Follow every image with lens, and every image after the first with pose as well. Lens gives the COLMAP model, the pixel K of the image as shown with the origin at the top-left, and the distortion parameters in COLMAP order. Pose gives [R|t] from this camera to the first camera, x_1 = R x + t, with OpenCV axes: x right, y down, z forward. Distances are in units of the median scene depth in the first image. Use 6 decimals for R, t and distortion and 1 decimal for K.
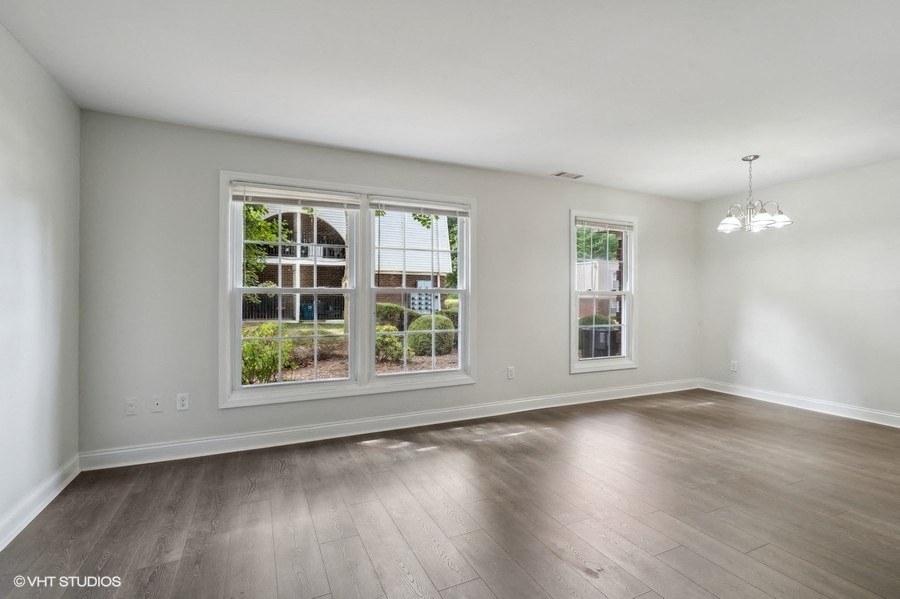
lens RADIAL K [[412.4, 0, 449.9], [0, 412.4, 296.1], [0, 0, 1]] dist [0.000210, 0.001418]
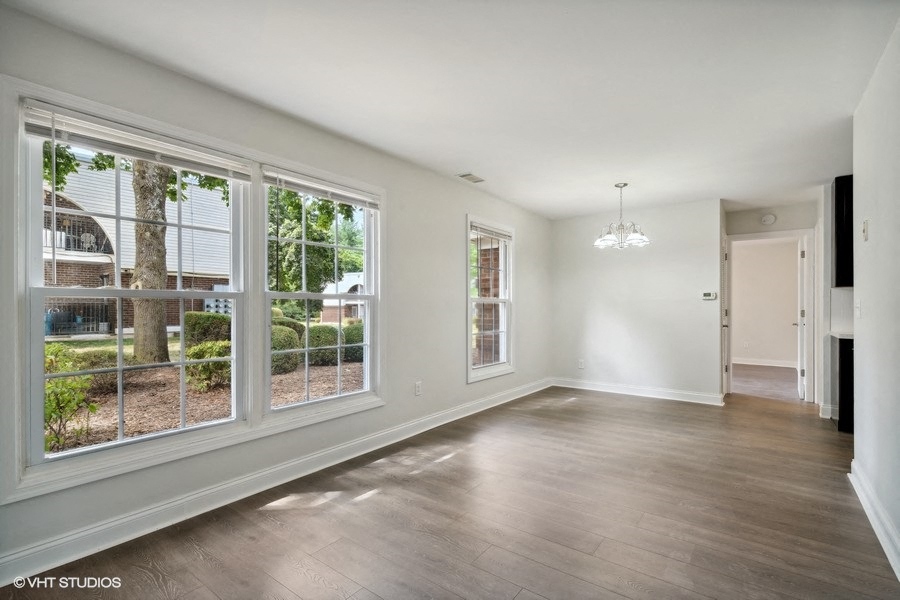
lens RADIAL K [[412.4, 0, 450.7], [0, 412.4, 307.4], [0, 0, 1]] dist [0.000210, 0.001418]
pose [[0.883902, -0.002231, 0.467667, -0.224110], [-0.002266, 0.999956, 0.009054, 0.000726], [-0.467667, -0.009063, 0.883858, 0.182738]]
